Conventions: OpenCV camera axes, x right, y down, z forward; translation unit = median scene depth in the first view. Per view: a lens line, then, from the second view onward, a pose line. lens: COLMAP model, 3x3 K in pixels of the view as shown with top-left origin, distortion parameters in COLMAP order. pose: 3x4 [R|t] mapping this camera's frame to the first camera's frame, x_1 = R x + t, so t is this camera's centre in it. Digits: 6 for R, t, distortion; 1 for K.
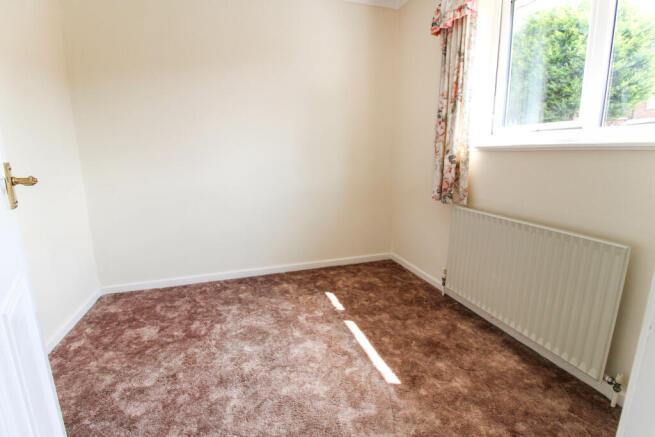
lens RADIAL K [[302.8, 0, 331.9], [0, 302.8, 214.6], [0, 0, 1]] dist [0.003386, -0.014275]
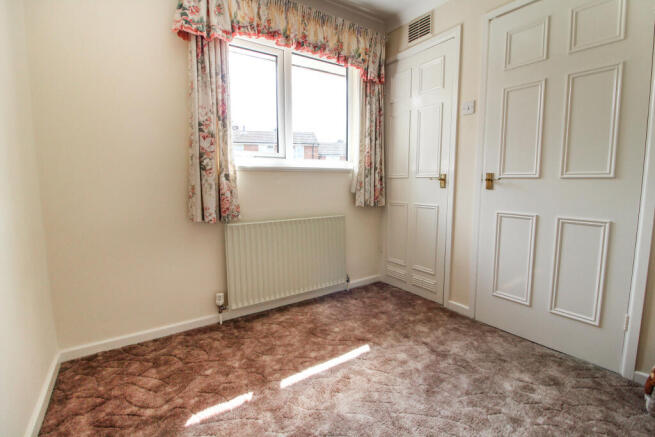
lens RADIAL K [[302.8, 0, 331.9], [0, 302.8, 214.6], [0, 0, 1]] dist [0.003386, -0.014275]
pose [[-0.274291, -0.103438, 0.956067, -0.679376], [0.191988, 0.968293, 0.159841, -0.164616], [-0.942287, 0.227397, -0.245736, 0.988746]]
